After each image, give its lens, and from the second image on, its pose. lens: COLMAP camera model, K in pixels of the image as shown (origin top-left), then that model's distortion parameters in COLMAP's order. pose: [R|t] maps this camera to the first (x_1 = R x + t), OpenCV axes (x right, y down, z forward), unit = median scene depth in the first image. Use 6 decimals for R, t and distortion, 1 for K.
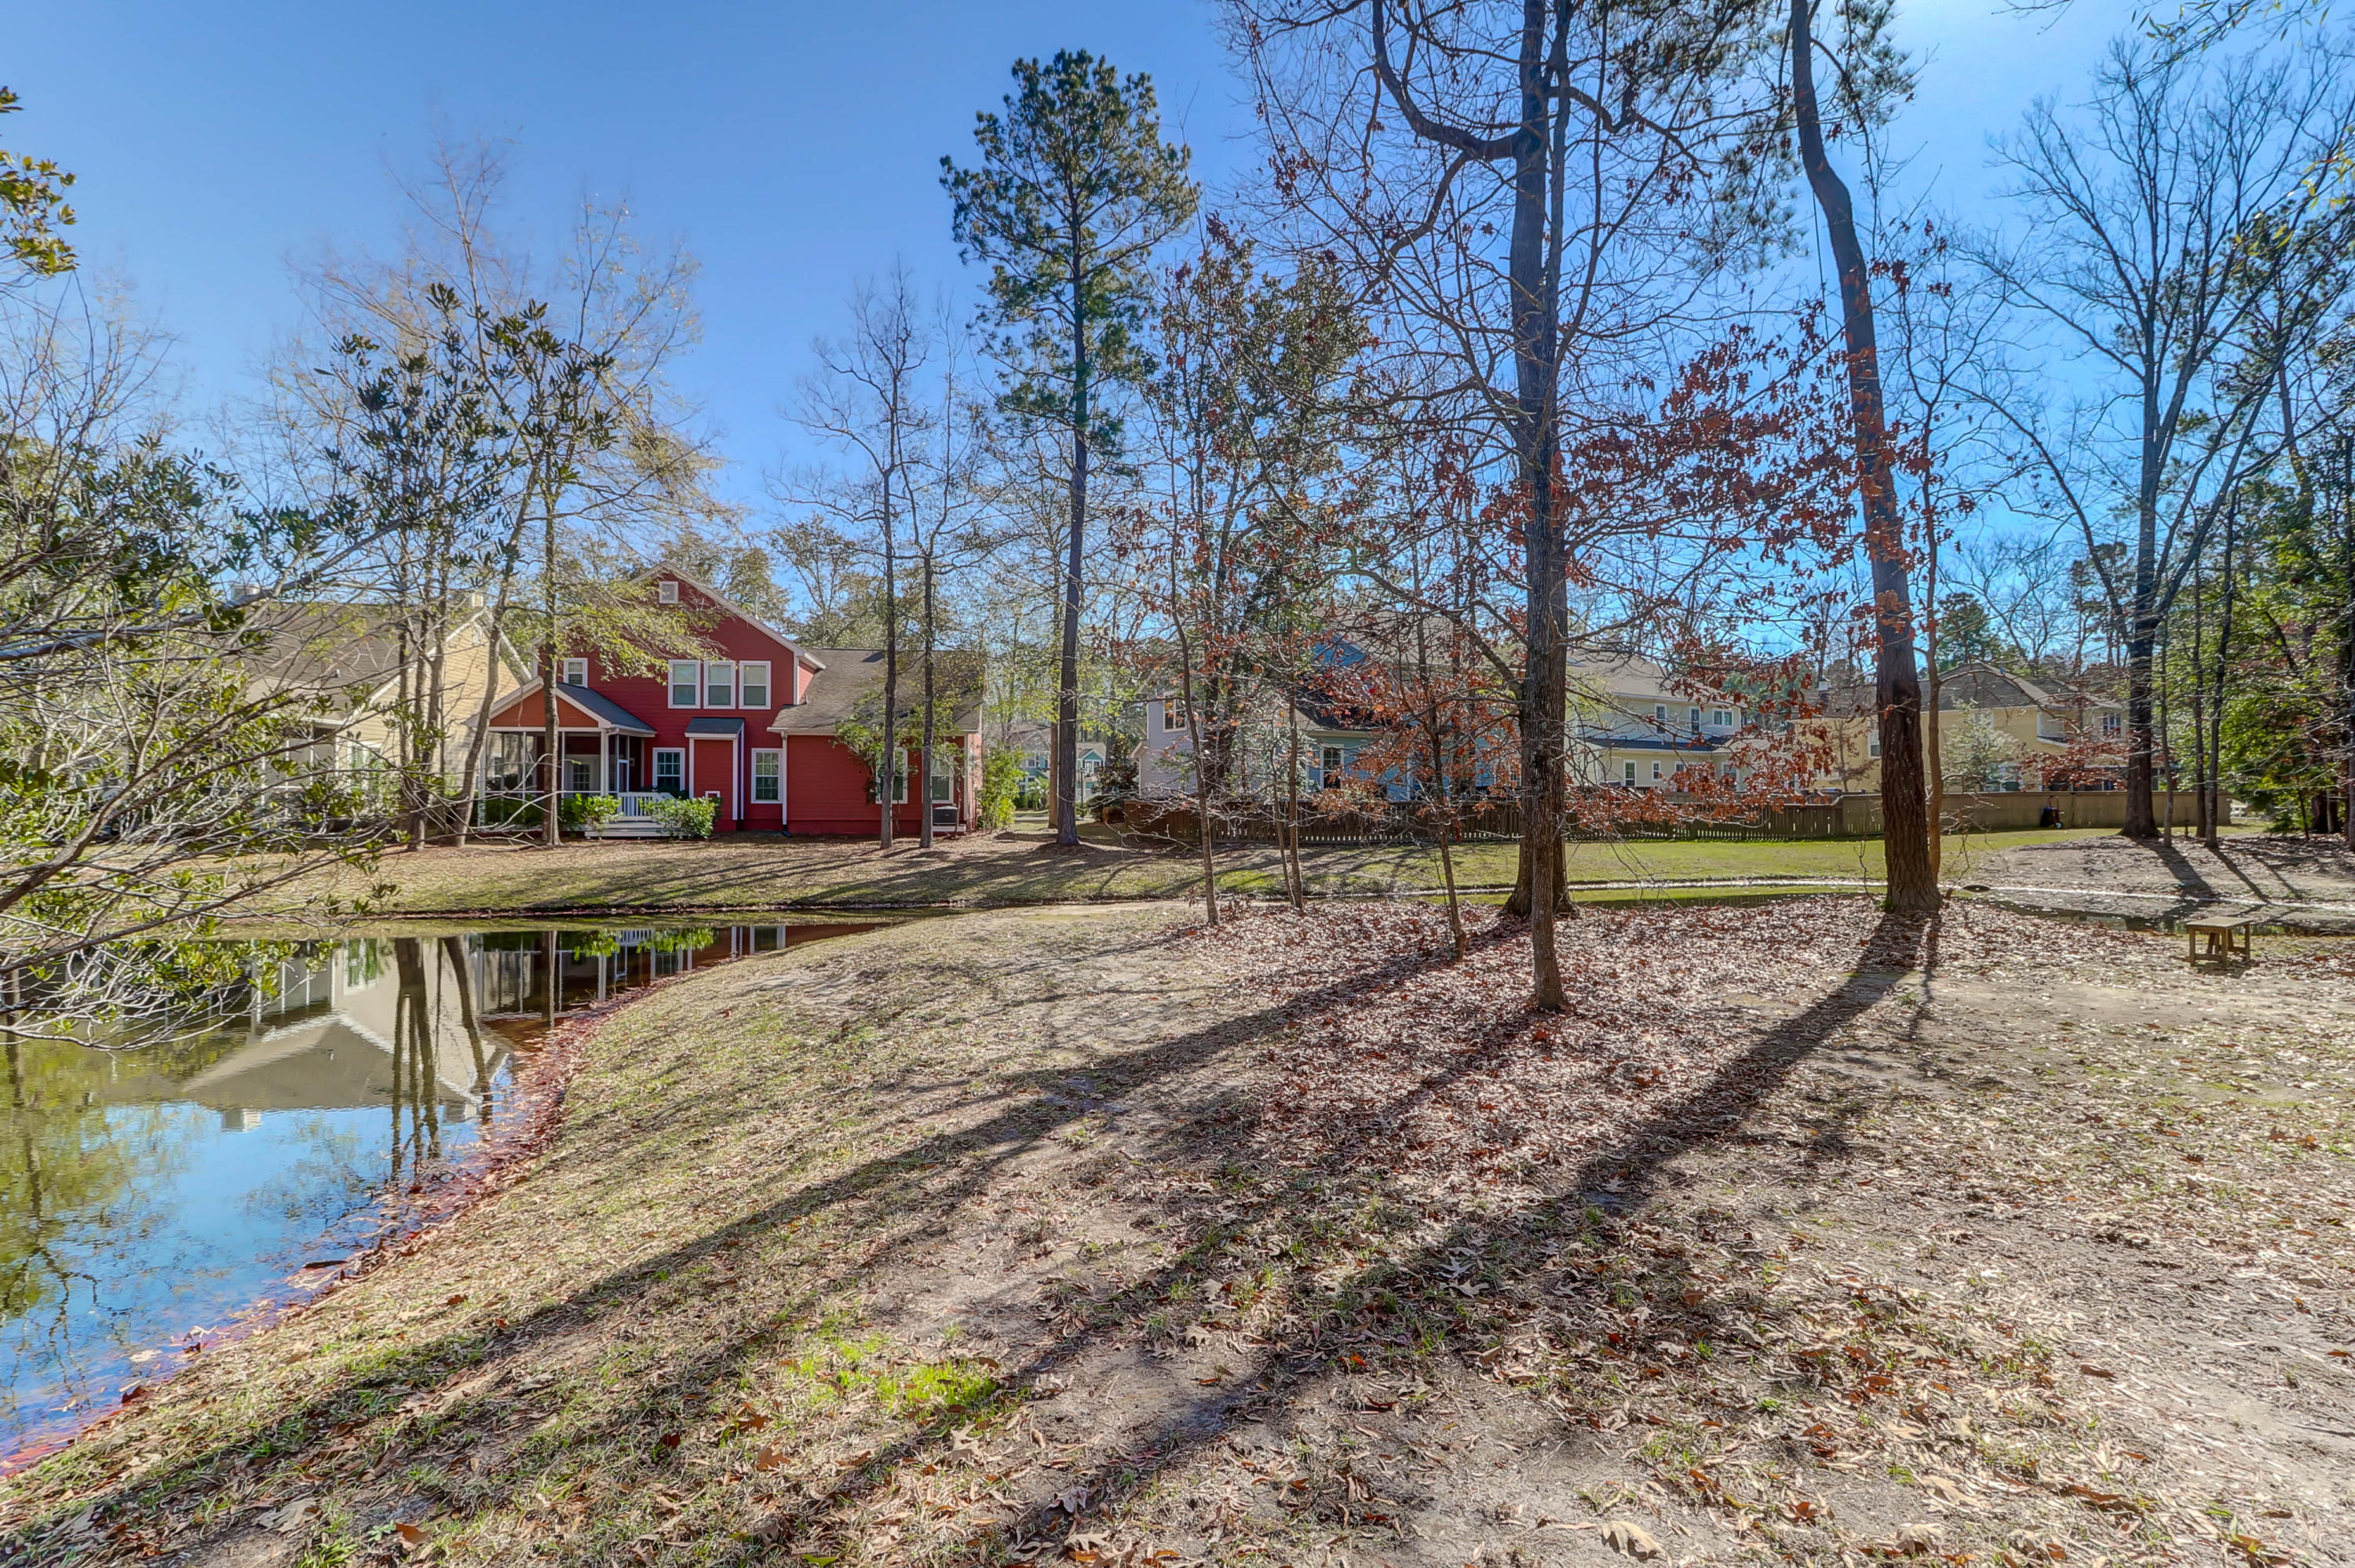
lens RADIAL K [[1079.3, 0, 1184.1], [0, 1079.3, 780.9], [0, 0, 1]] dist [-0.001646, -0.000423]
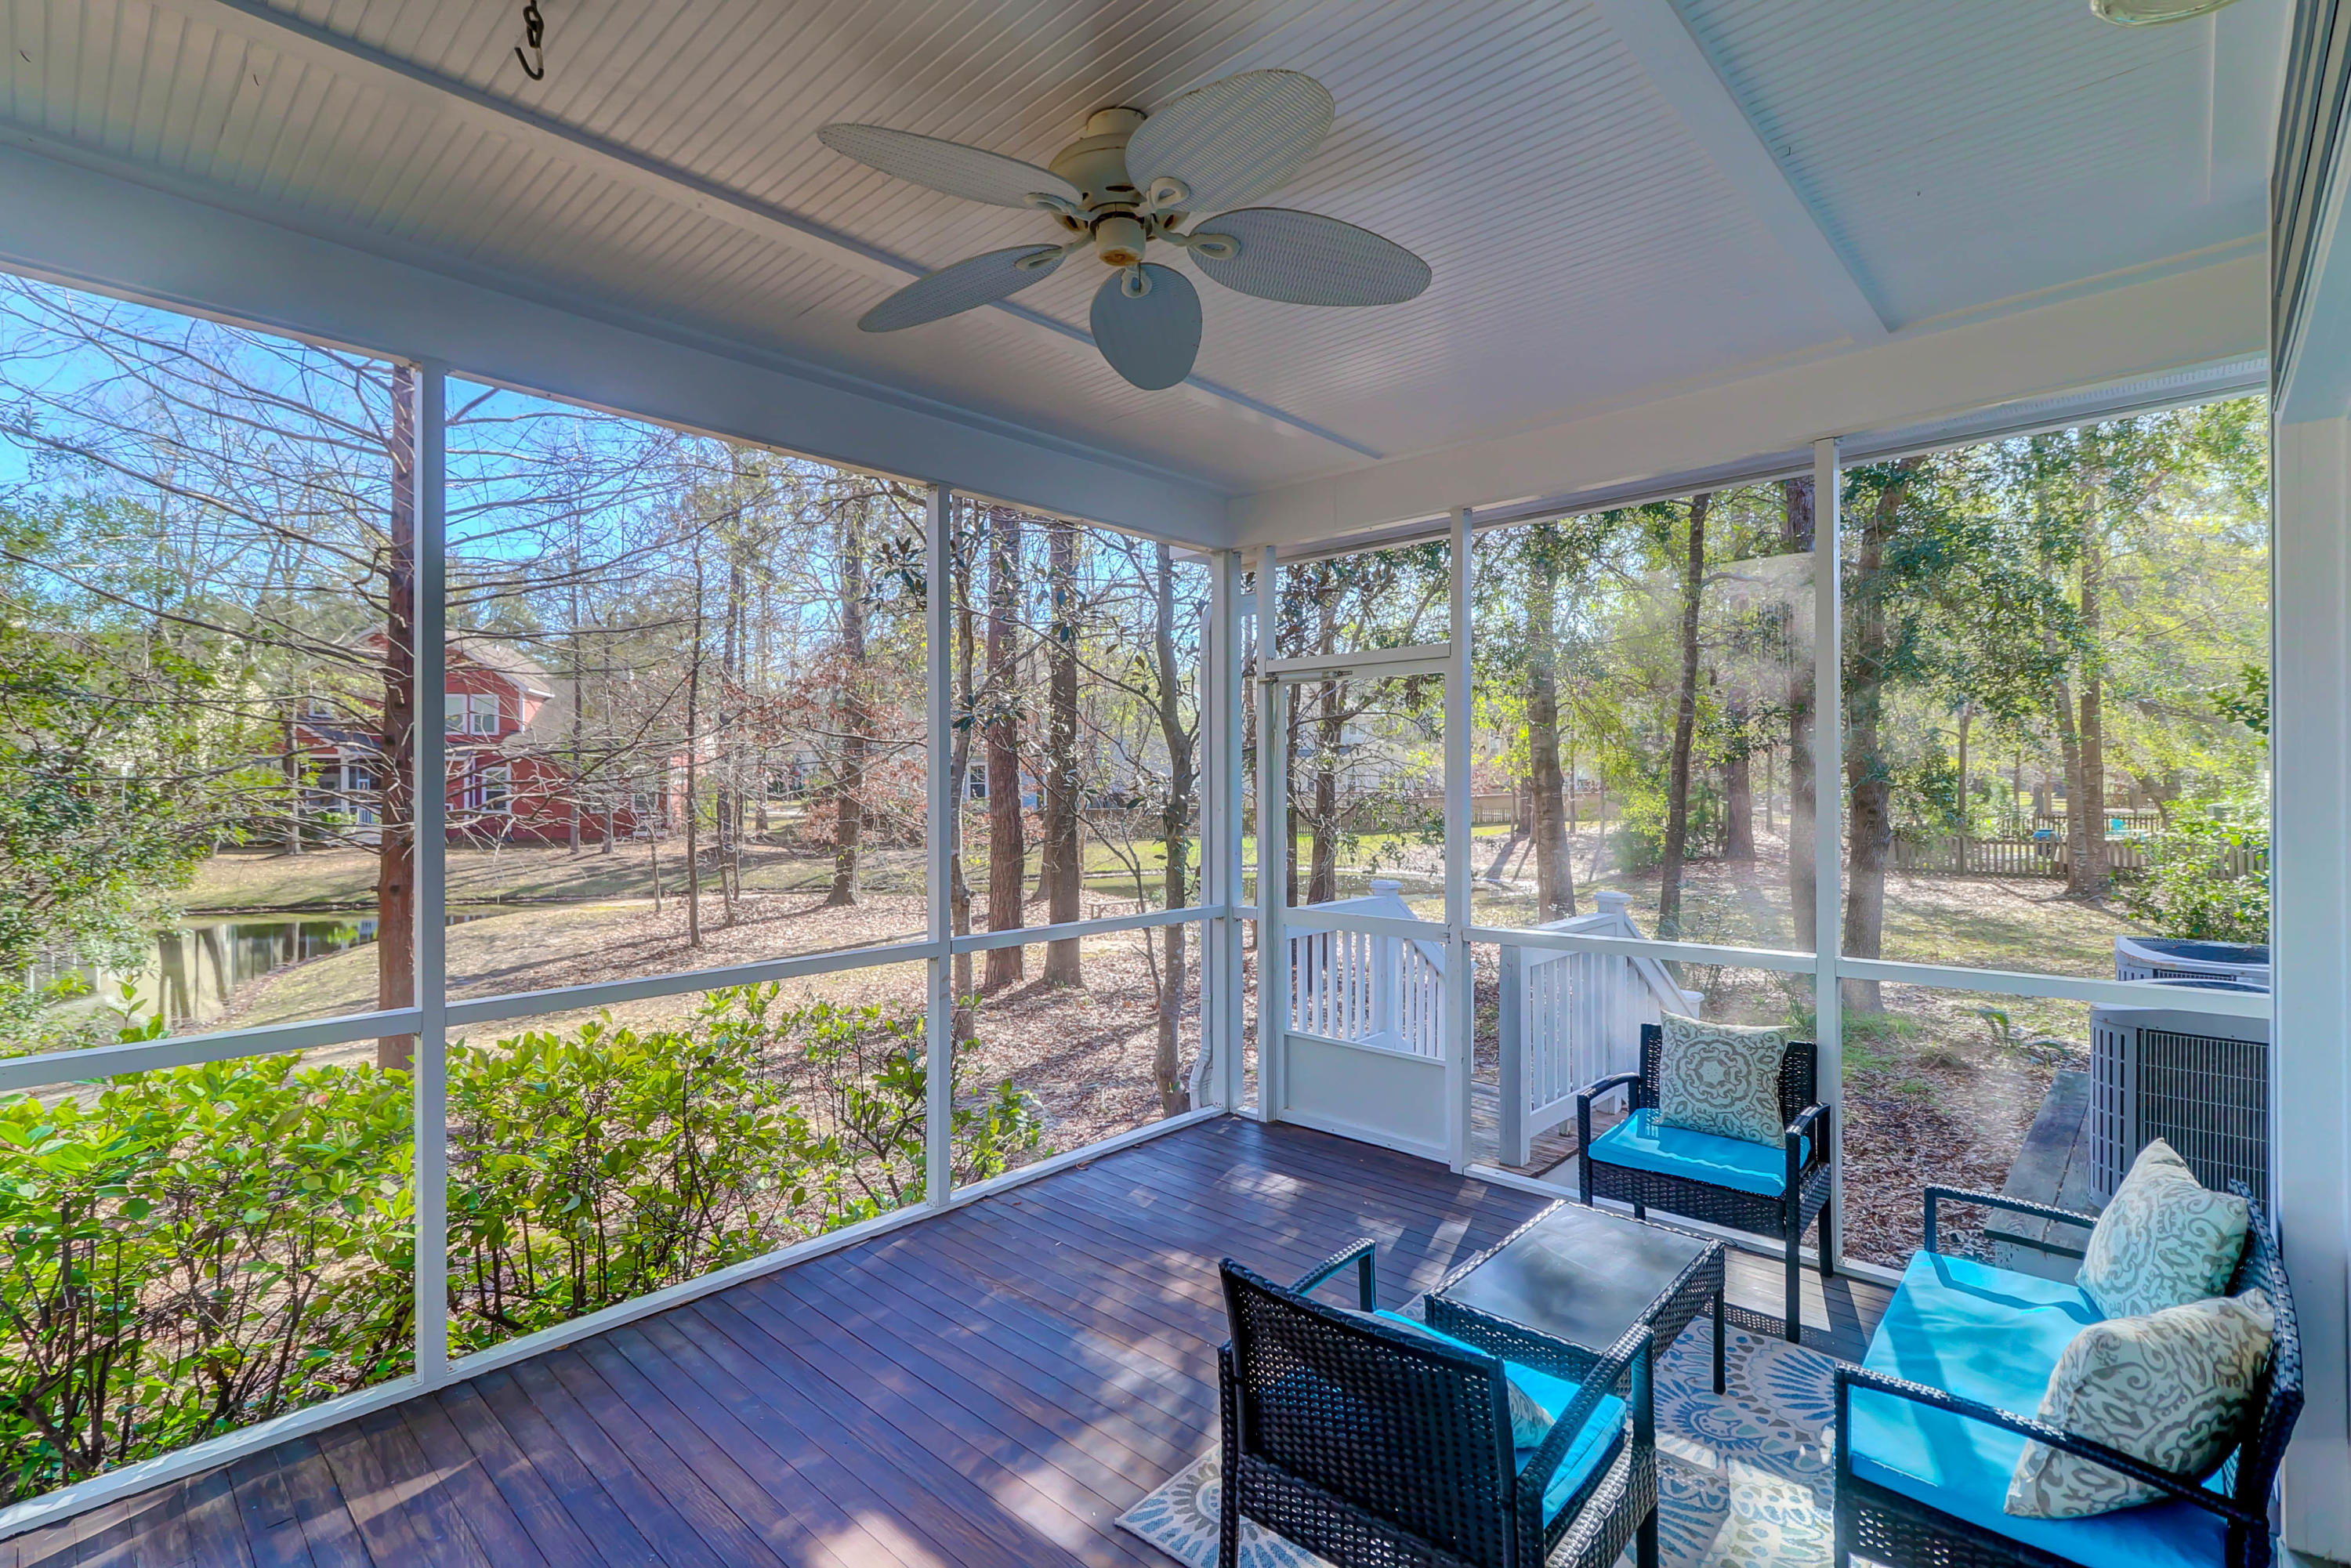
lens RADIAL K [[1077.6, 0, 1163.4], [0, 1077.6, 778.3], [0, 0, 1]] dist [-0.001646, -0.000423]
pose [[0.991772, -0.001717, 0.128005, 0.238300], [-0.000507, 0.999850, 0.017339, -0.047844], [-0.128016, -0.017261, 0.991622, -0.342953]]
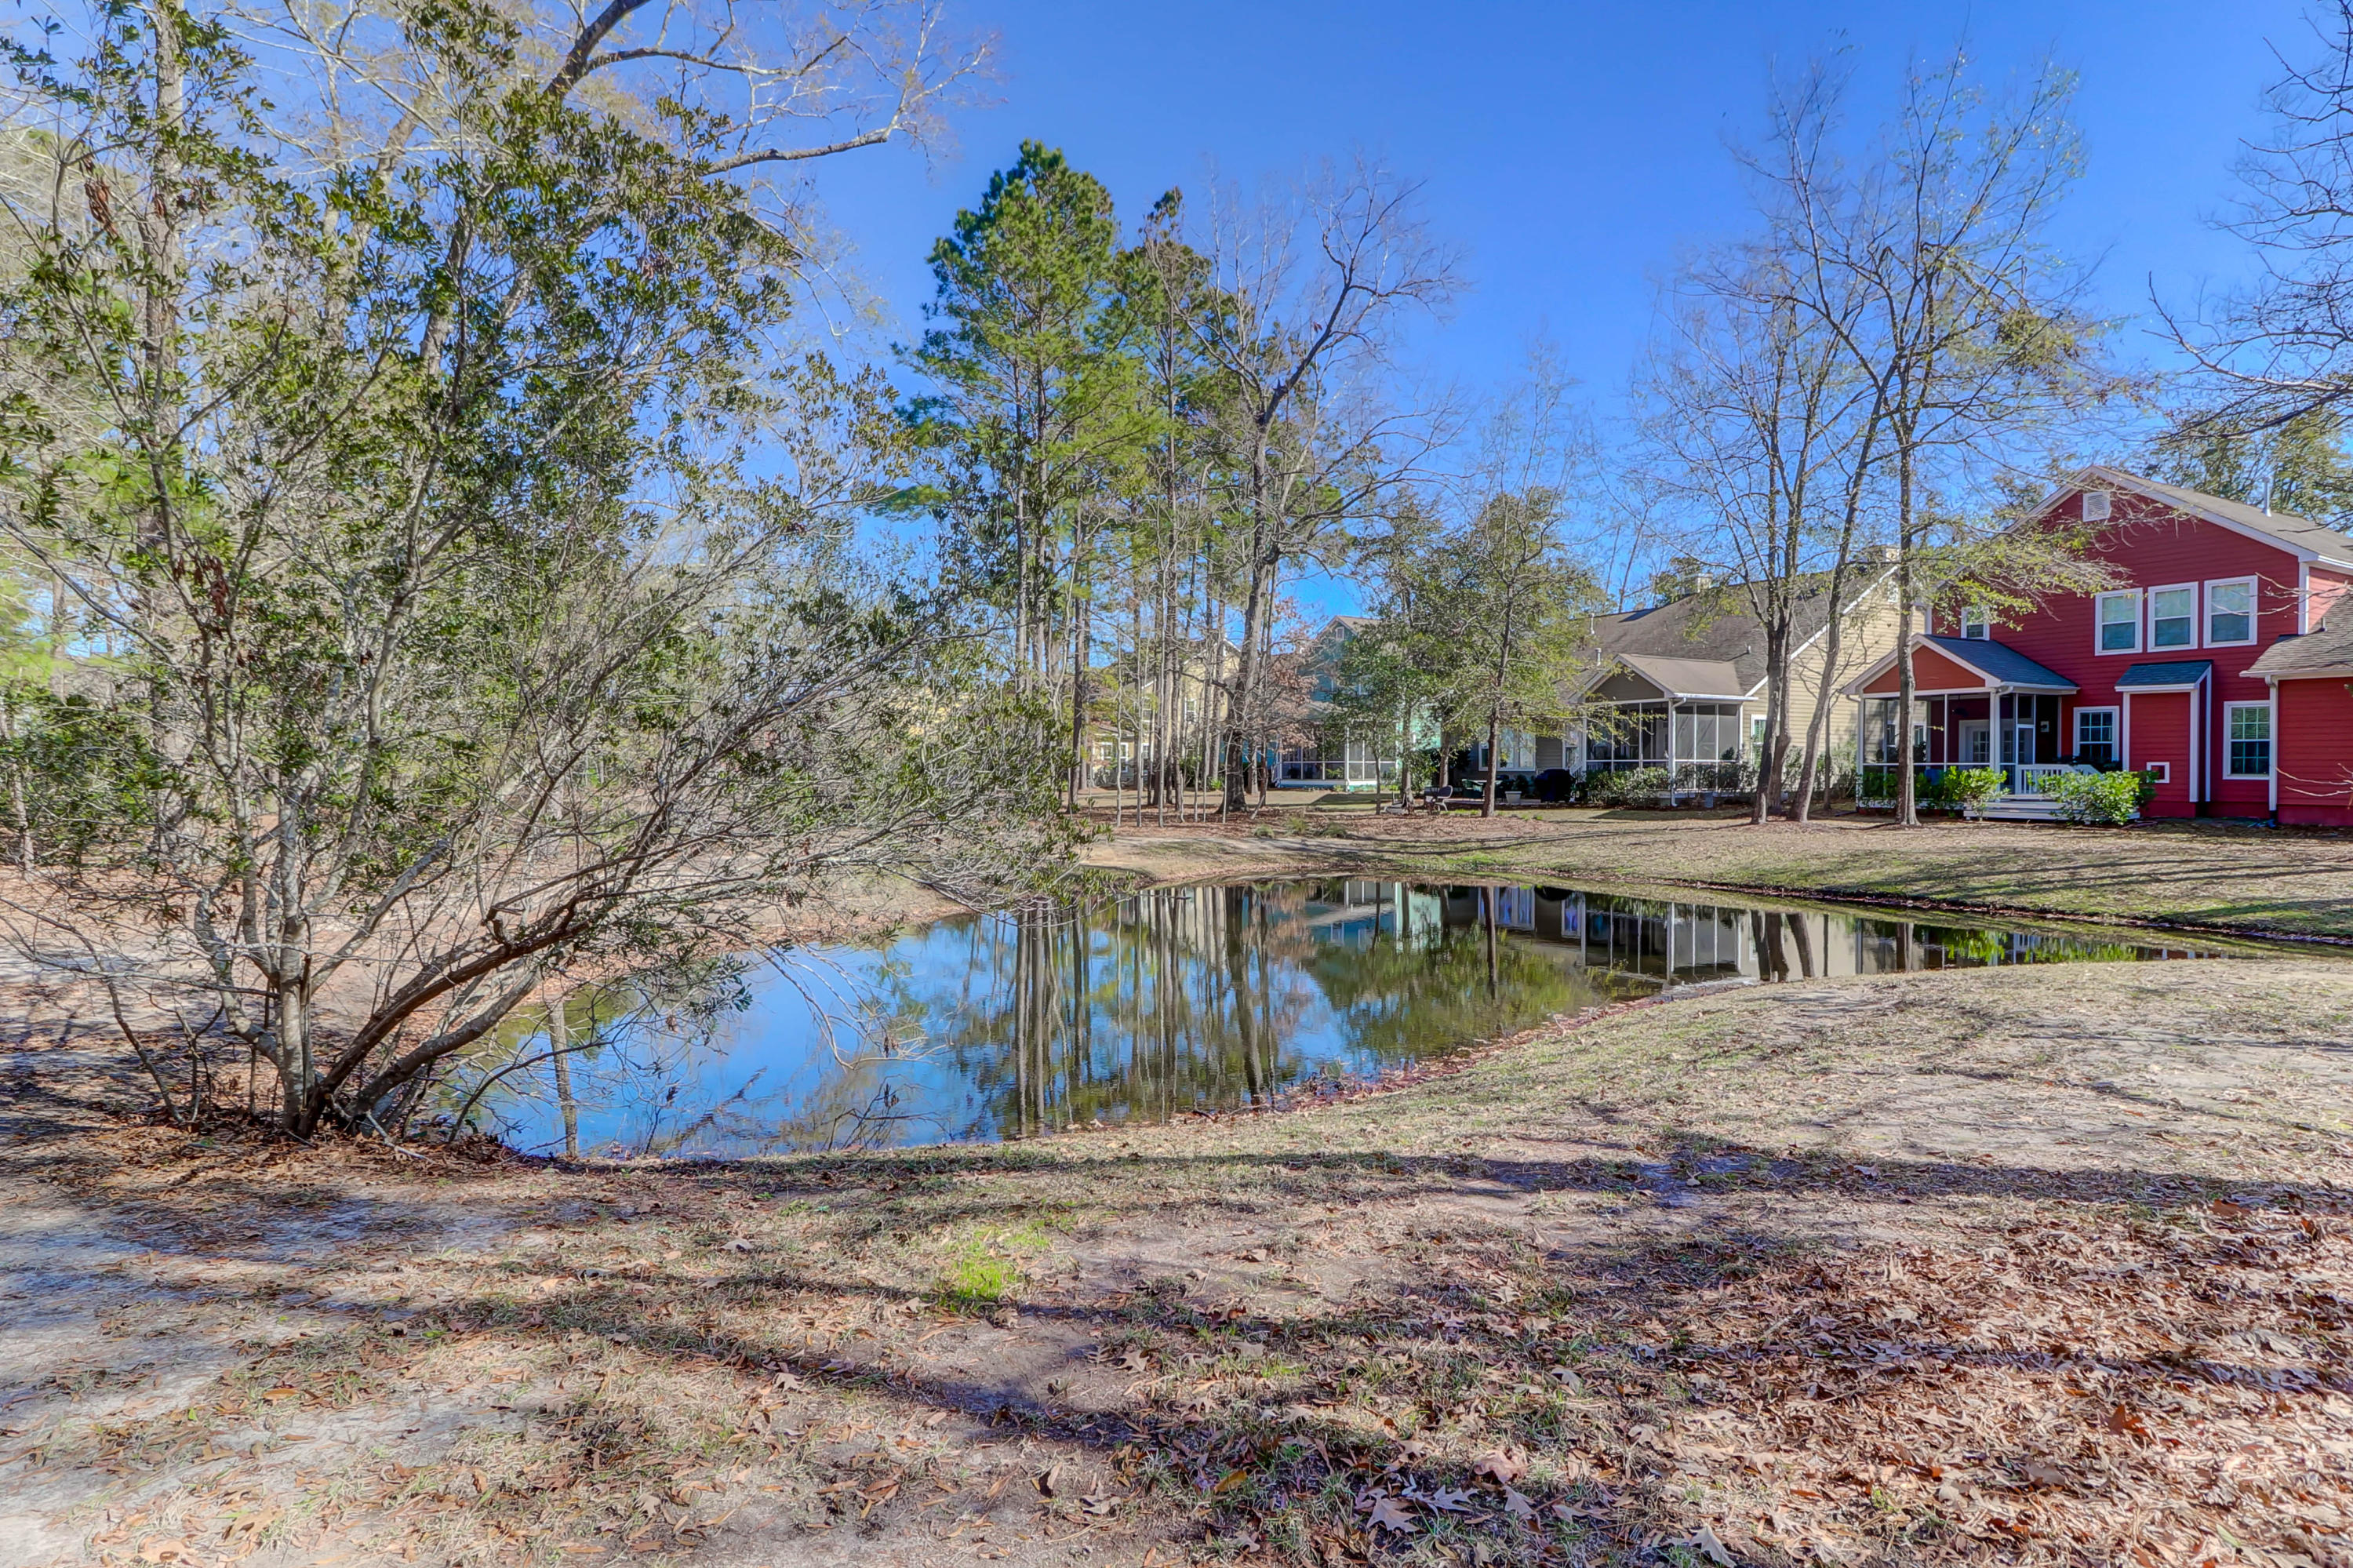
lens RADIAL K [[1200.6, 0, 1169.0], [0, 1200.6, 782.1], [0, 0, 1]] dist [0.012258, 0.000003]
pose [[0.379324, 0.011502, -0.925192, 0.093307], [0.012370, 0.999770, 0.017501, 0.000045], [0.925181, -0.018084, 0.379095, 0.062286]]
